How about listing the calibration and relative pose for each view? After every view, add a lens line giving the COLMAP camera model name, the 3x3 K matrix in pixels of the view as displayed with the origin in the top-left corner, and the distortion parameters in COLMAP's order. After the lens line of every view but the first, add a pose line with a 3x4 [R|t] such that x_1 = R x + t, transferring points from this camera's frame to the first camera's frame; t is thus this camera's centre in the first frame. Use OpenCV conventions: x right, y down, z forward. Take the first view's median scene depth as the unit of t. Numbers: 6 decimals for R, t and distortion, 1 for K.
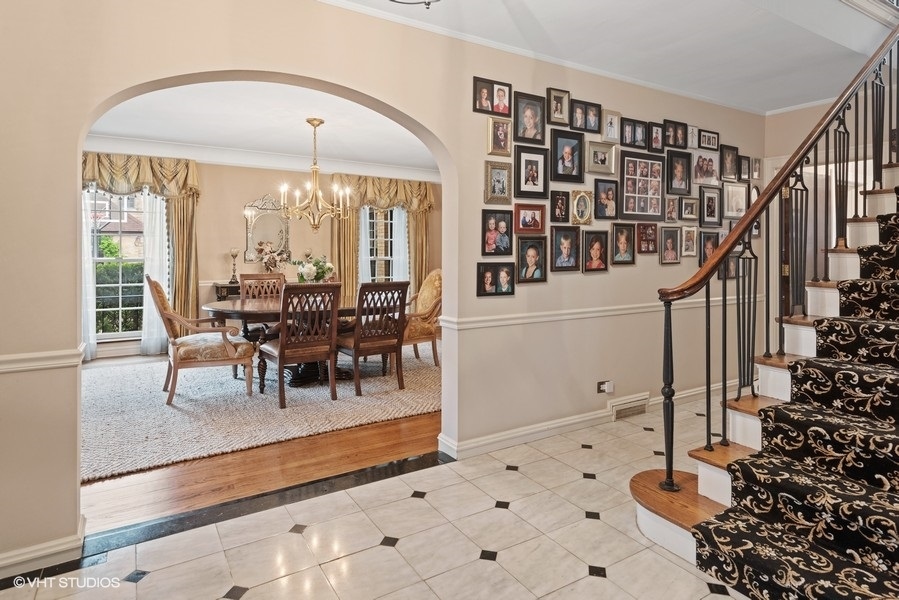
lens RADIAL K [[503.3, 0, 436.7], [0, 503.3, 251.3], [0, 0, 1]] dist [0.031099, -0.012201]
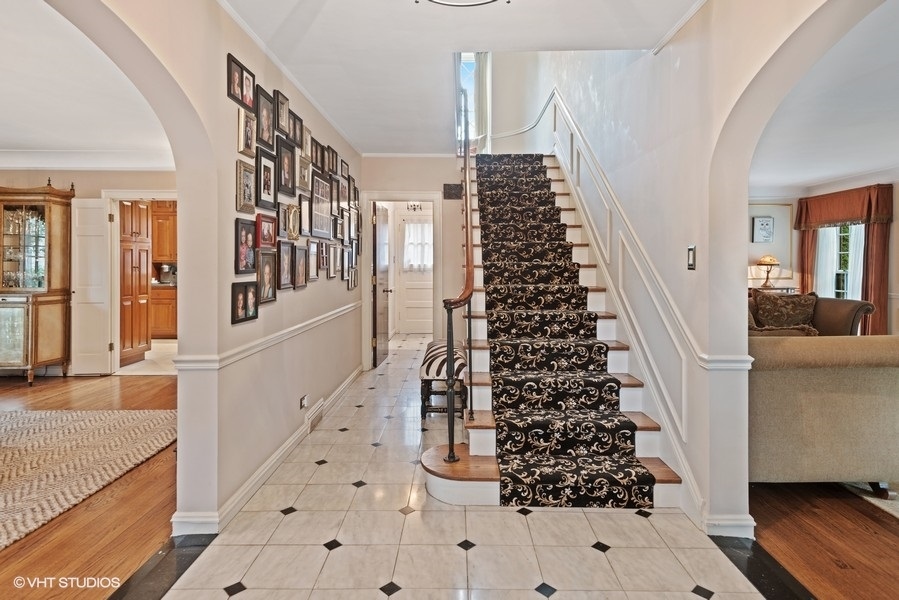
lens RADIAL K [[497.4, 0, 448.0], [0, 497.4, 268.0], [0, 0, 1]] dist [0.028967, -0.005816]
pose [[0.530687, -0.010171, 0.847507, -0.416006], [0.002635, 0.999943, 0.010350, -0.009355], [-0.847564, -0.003259, 0.530683, 0.268152]]
